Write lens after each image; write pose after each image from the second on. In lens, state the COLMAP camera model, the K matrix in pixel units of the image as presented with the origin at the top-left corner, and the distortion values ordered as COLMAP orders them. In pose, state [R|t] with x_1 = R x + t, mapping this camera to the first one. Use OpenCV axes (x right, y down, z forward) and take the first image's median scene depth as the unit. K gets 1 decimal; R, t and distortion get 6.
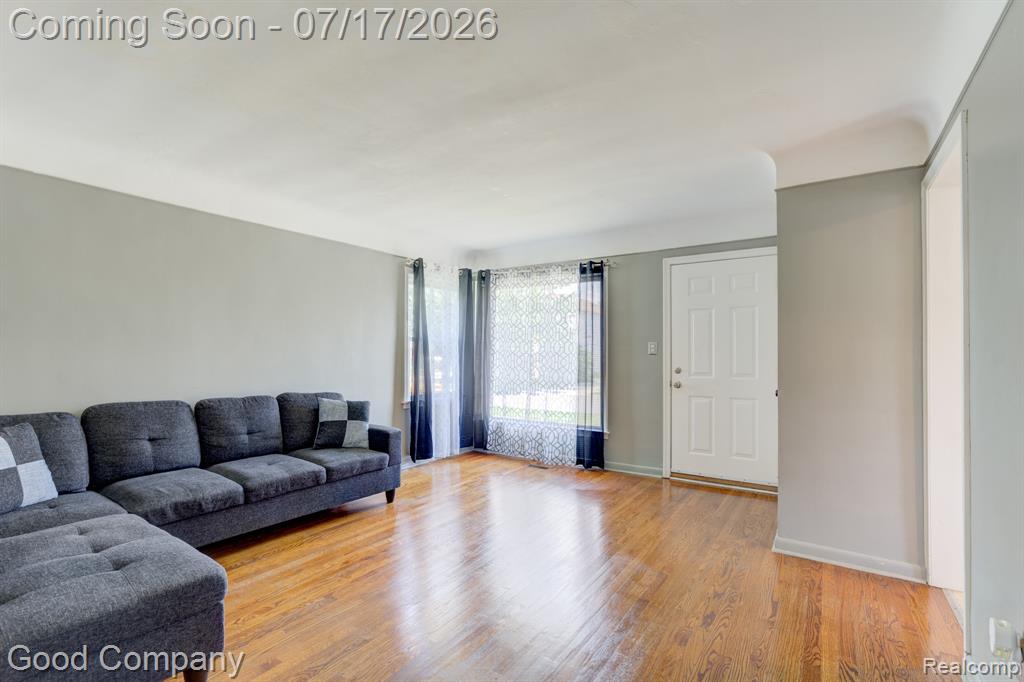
lens RADIAL K [[463.8, 0, 512.0], [0, 463.8, 341.0], [0, 0, 1]] dist [-0.030222, 0.018801]
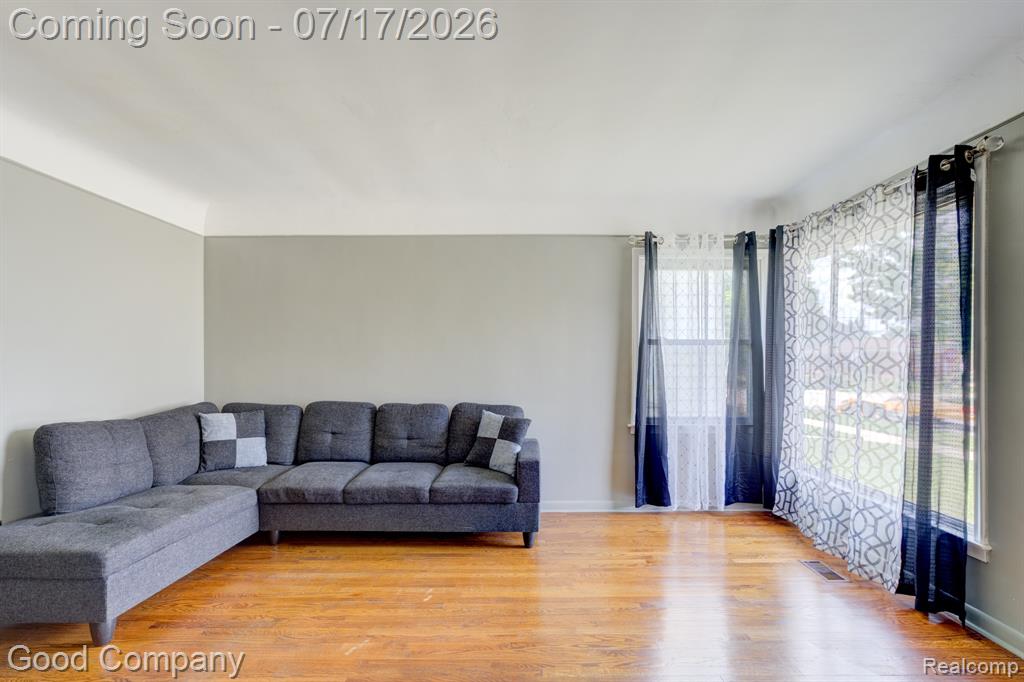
lens RADIAL K [[488.5, 0, 515.1], [0, 488.5, 358.5], [0, 0, 1]] dist [-0.032833, 0.021446]
pose [[0.572692, -0.004258, -0.819760, 0.419104], [0.024006, 0.999645, 0.011579, 0.011113], [0.819419, -0.026310, 0.572590, 0.508399]]
